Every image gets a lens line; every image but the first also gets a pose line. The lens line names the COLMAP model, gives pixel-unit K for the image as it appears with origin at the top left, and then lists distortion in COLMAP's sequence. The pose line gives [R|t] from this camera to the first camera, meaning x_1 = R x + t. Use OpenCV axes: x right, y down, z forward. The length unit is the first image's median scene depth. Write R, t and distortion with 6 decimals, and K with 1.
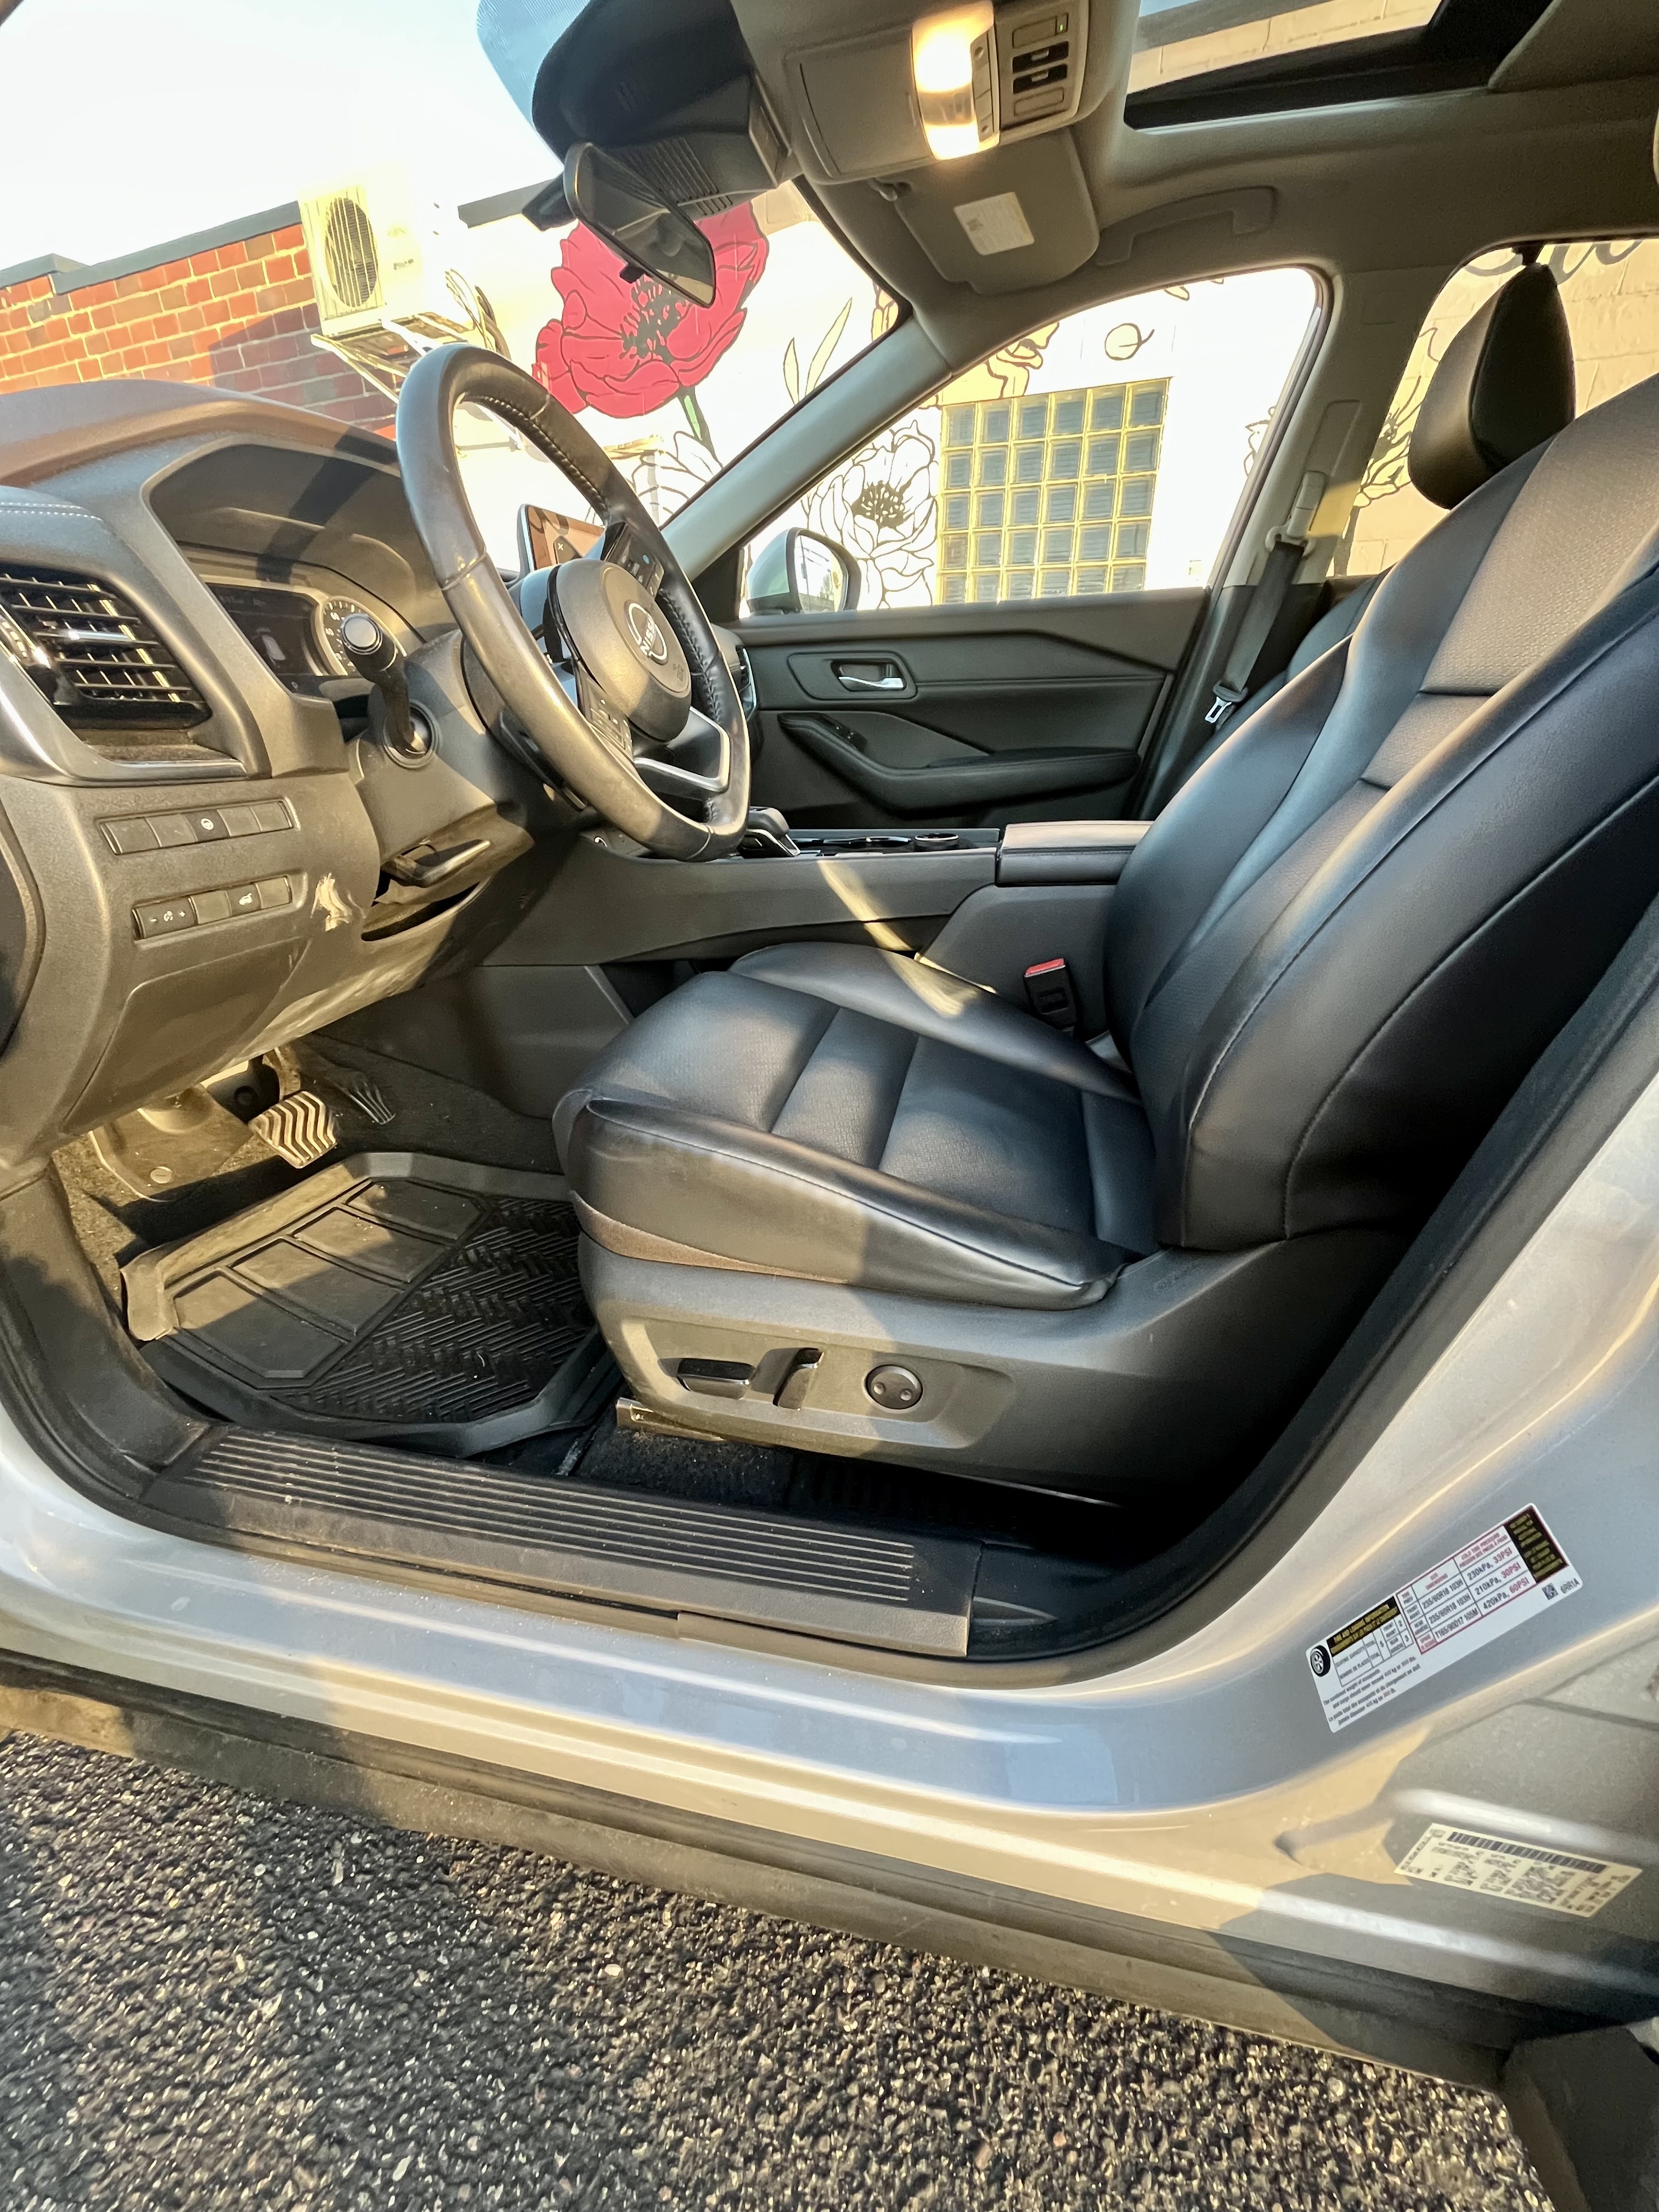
lens RADIAL K [[886.9, 0, 828.8], [0, 886.9, 1095.1], [0, 0, 1]] dist [-0.003628, 0.001984]
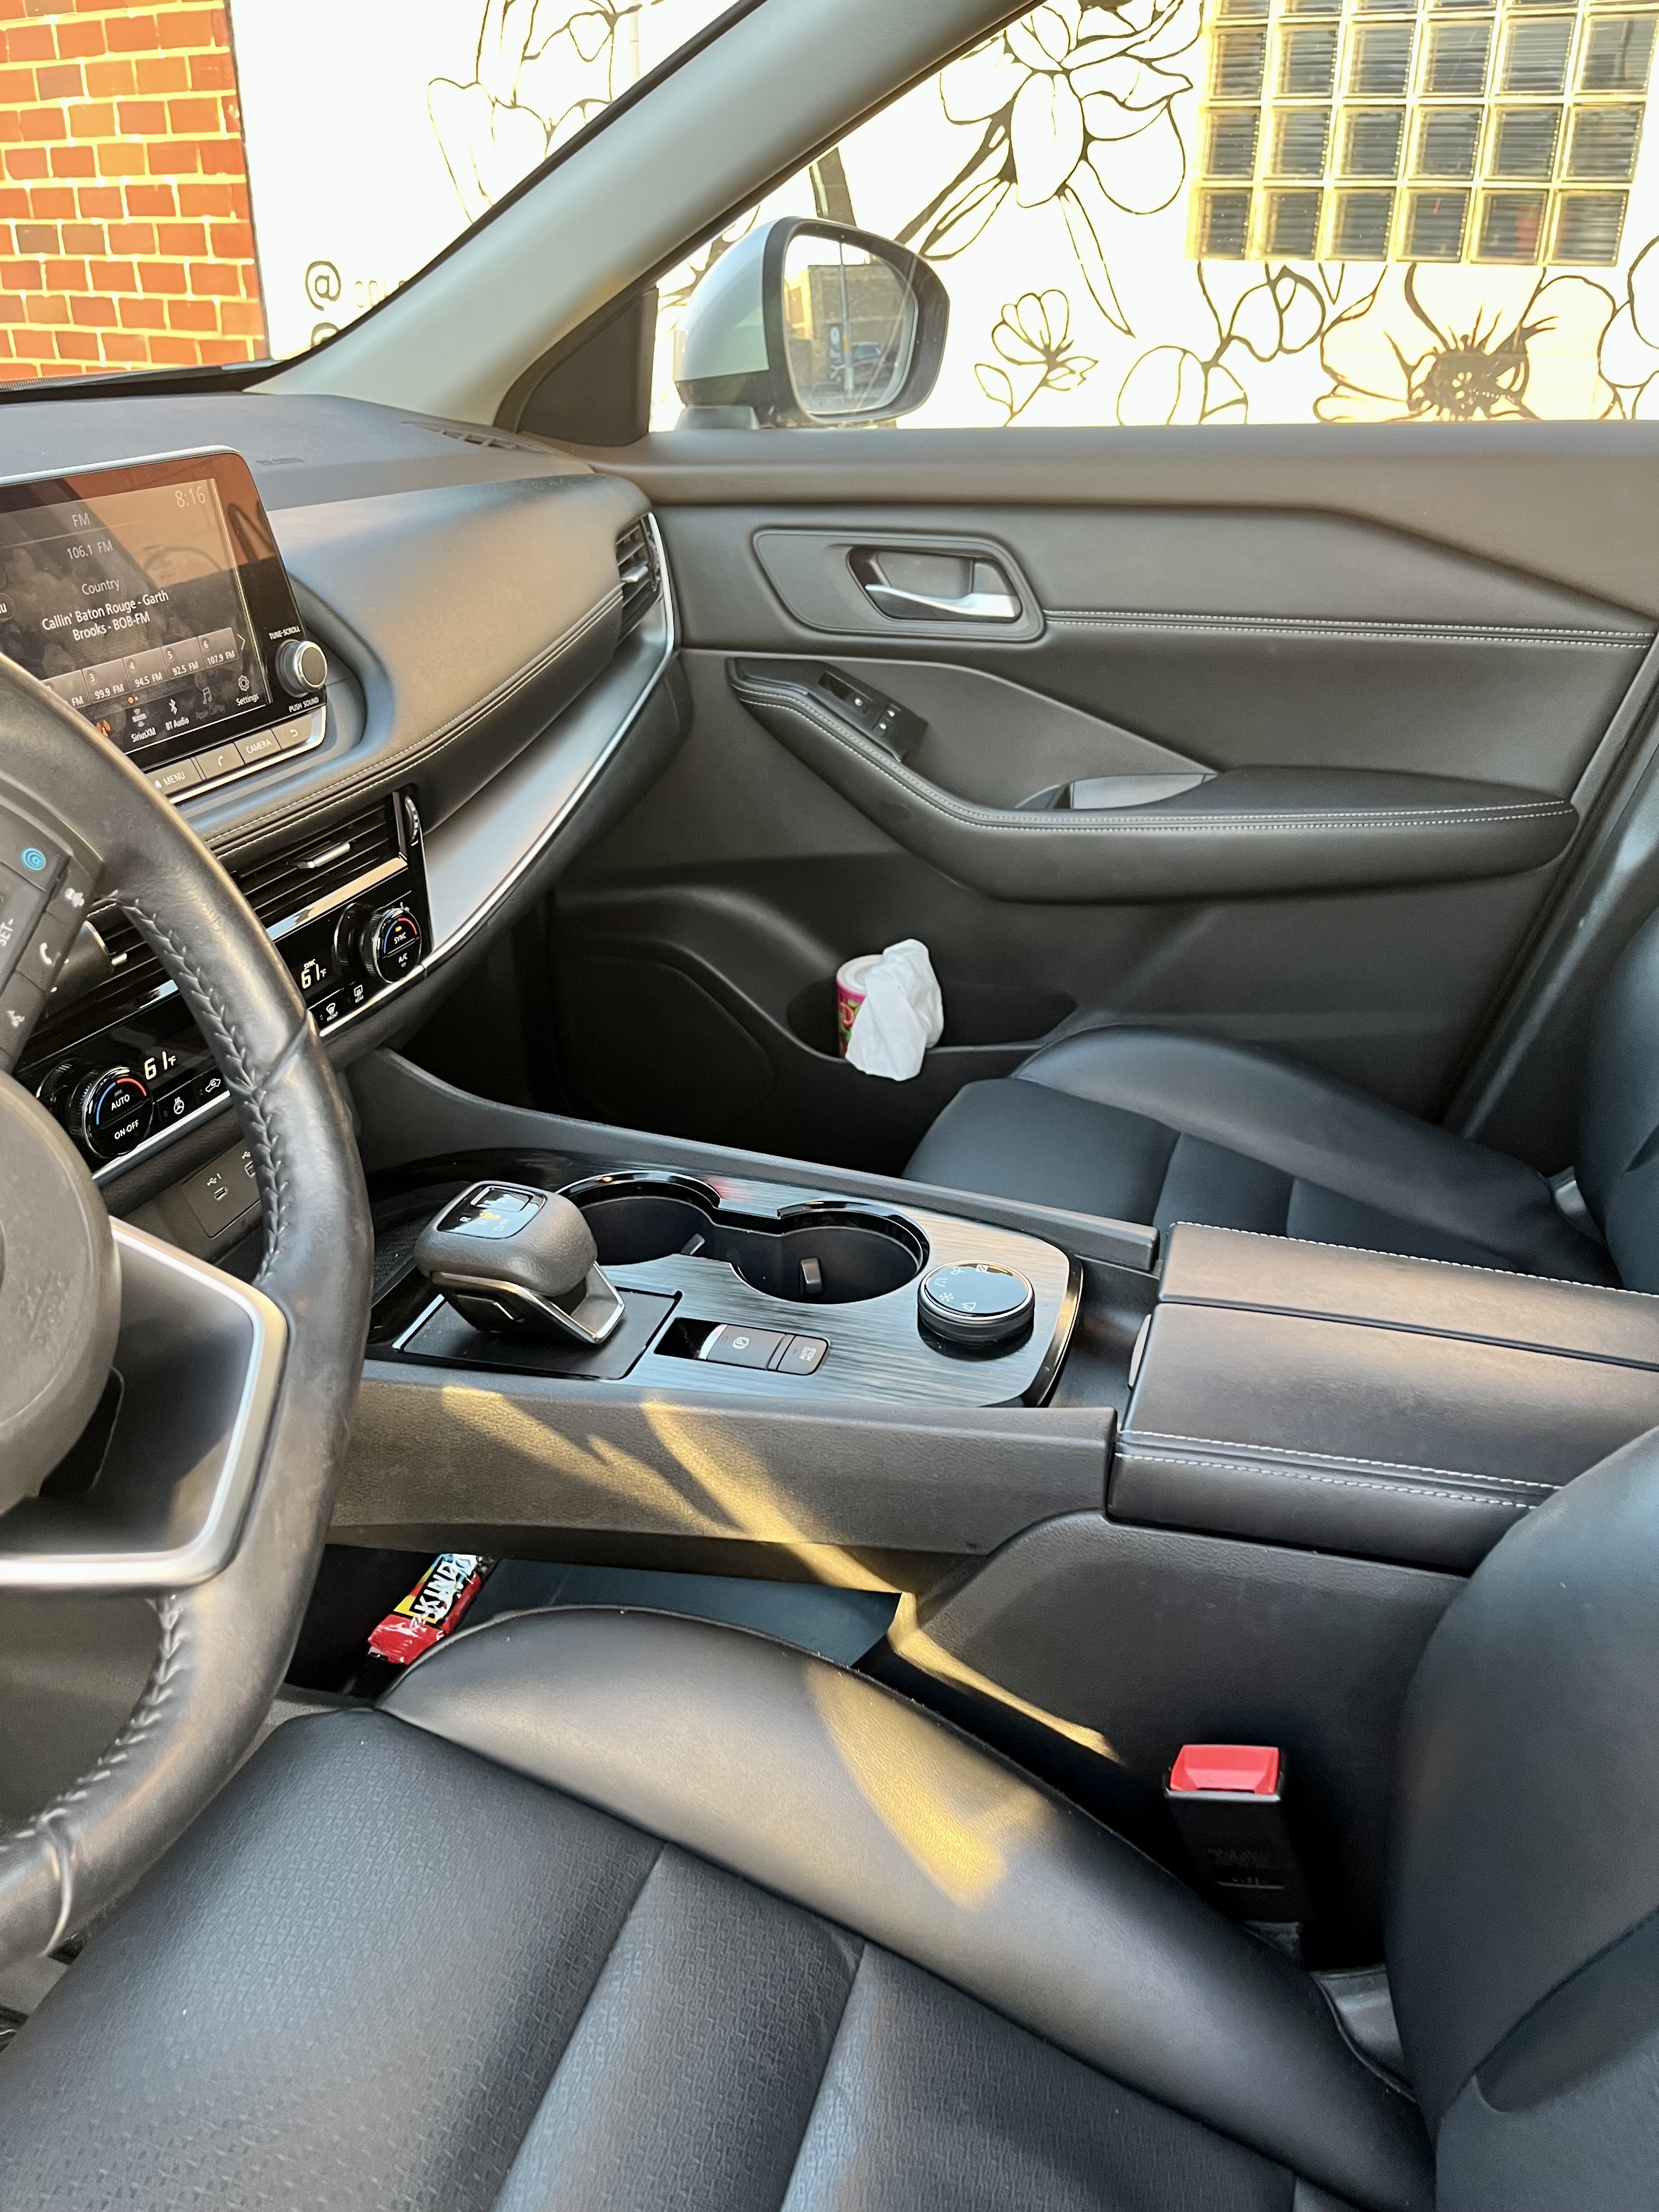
lens RADIAL K [[1682.5, 0, 820.9], [0, 1682.5, 1094.6], [0, 0, 1]] dist [0.059364, -0.078394]
pose [[0.995193, 0.056681, -0.079868, 0.129366], [-0.053699, 0.997795, 0.039003, -0.477601], [0.081903, -0.034526, 0.996042, 0.319421]]
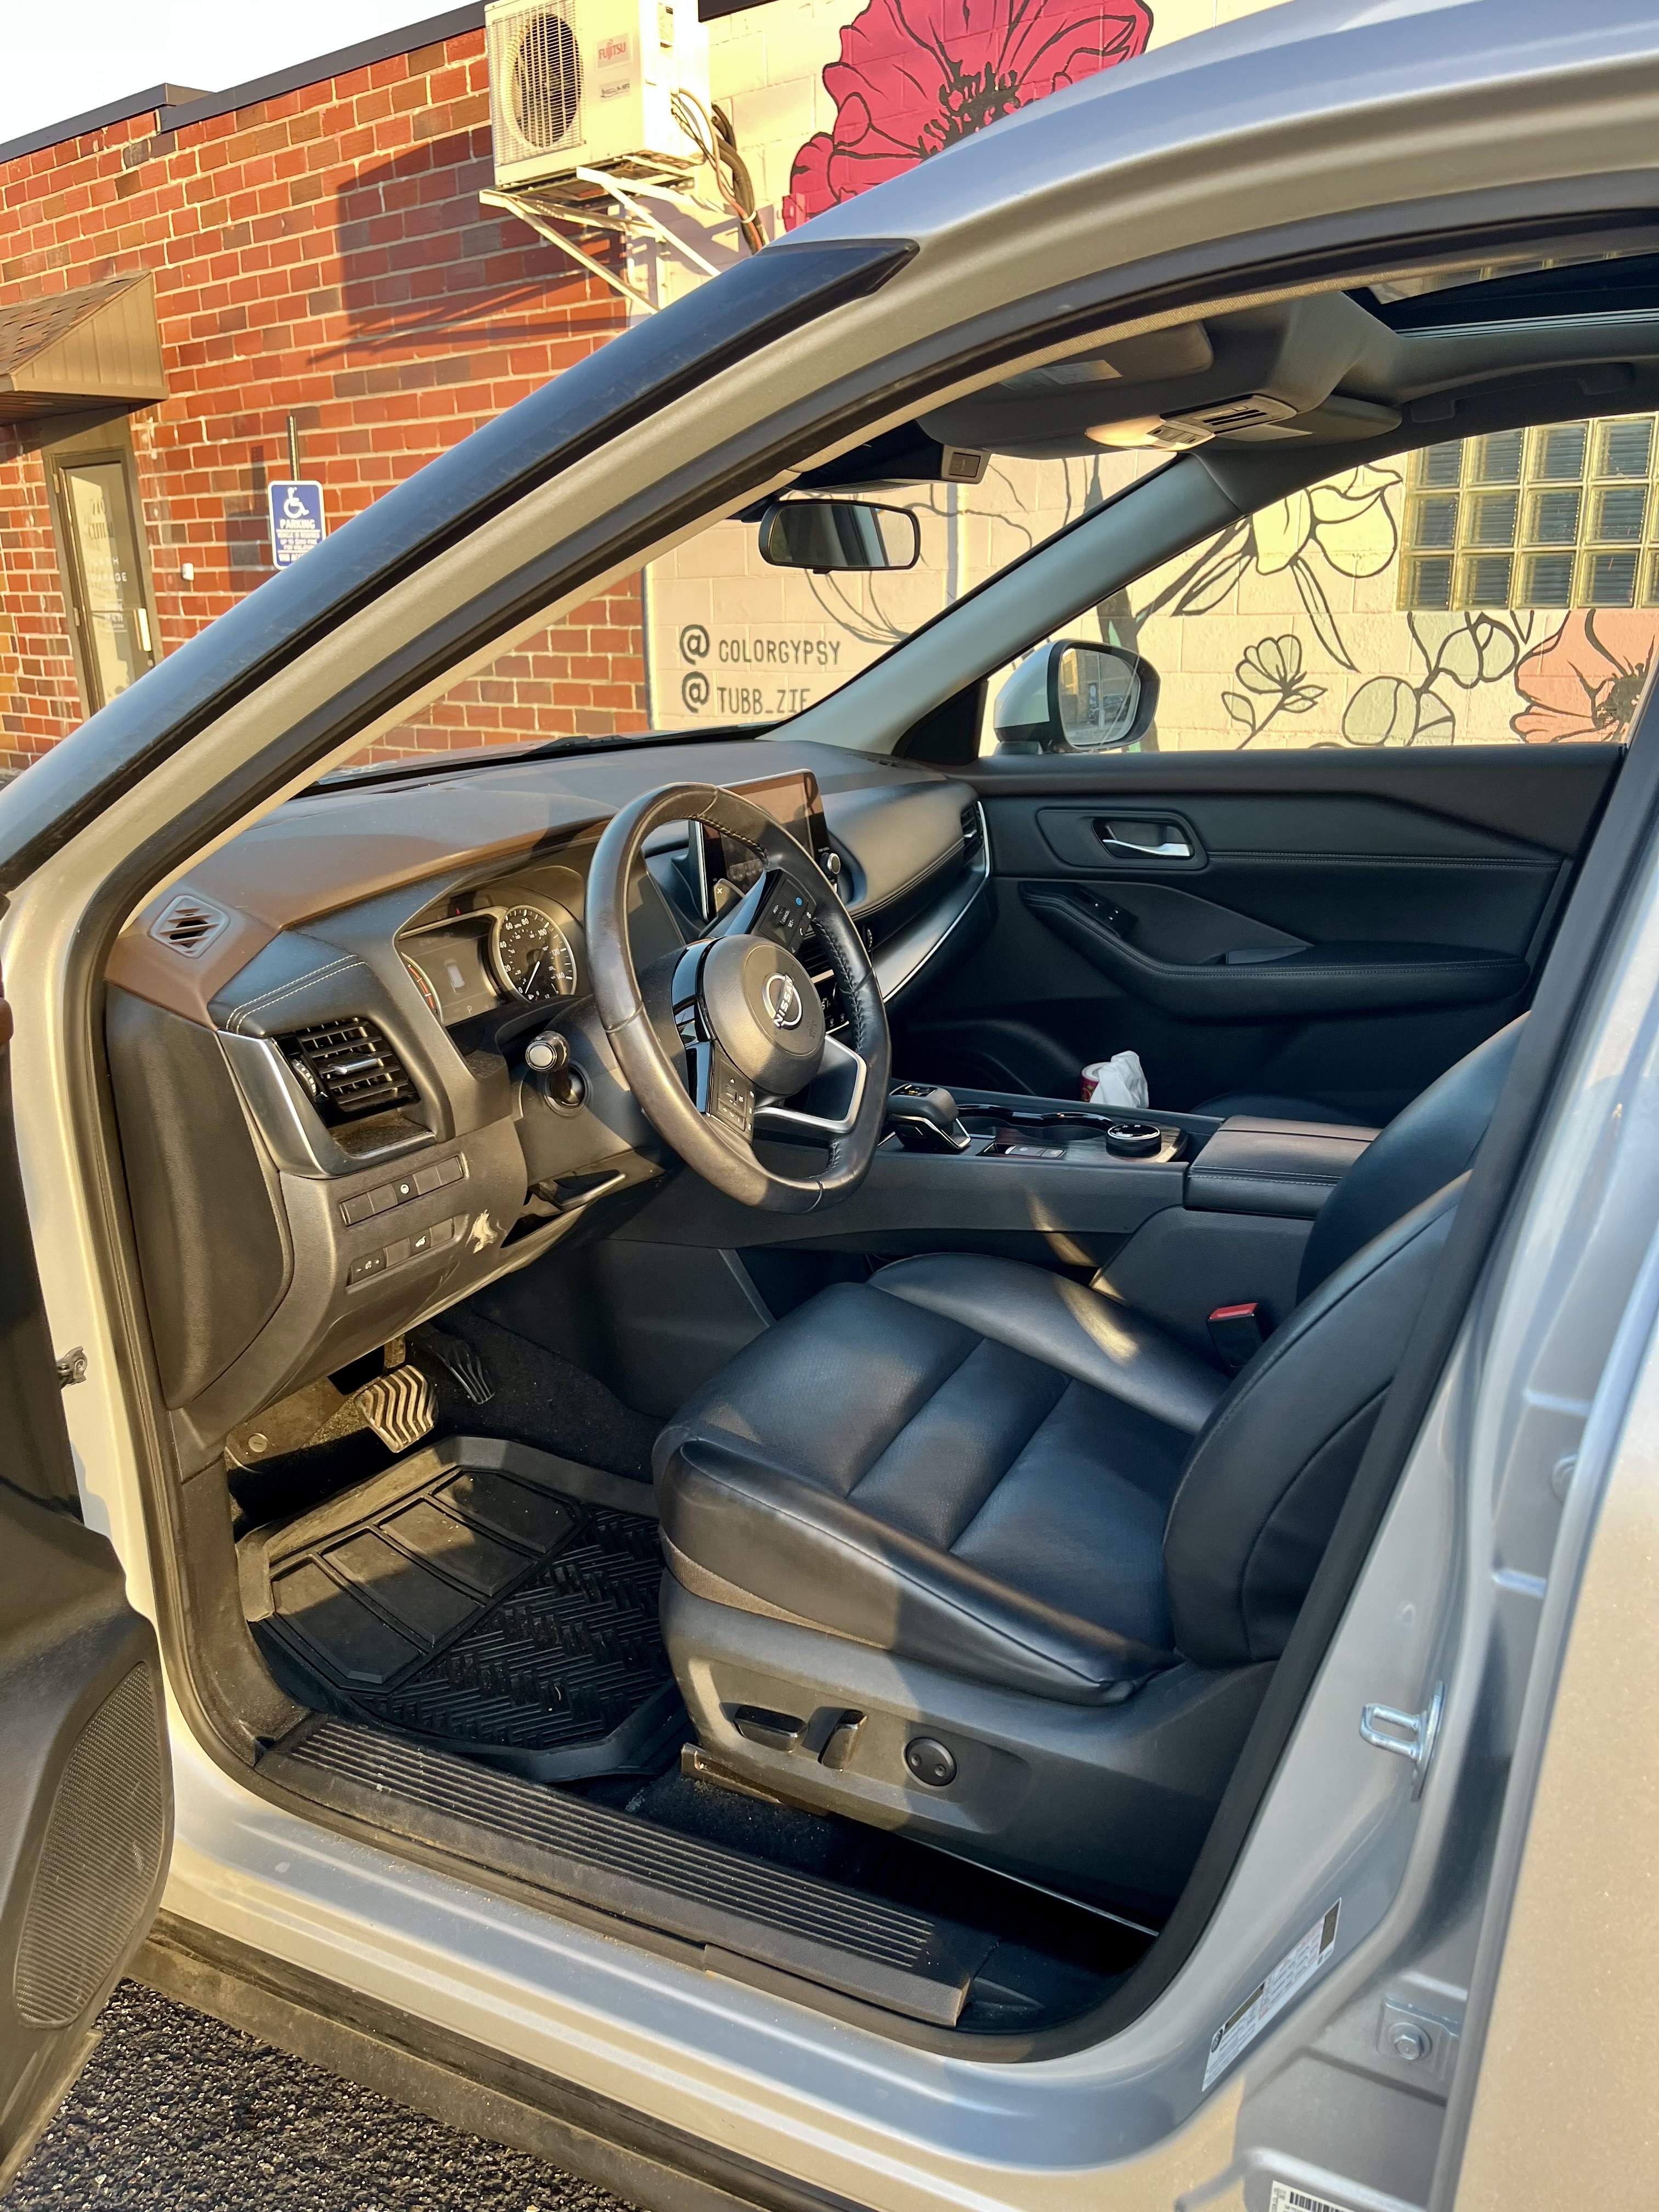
lens RADIAL K [[1682.5, 0, 820.9], [0, 1682.5, 1094.6], [0, 0, 1]] dist [0.059364, -0.078394]
pose [[0.967303, 0.061845, -0.245967, 0.268525], [-0.093165, 0.988657, -0.117804, -0.134960], [0.235891, 0.136867, 0.962093, -0.719286]]
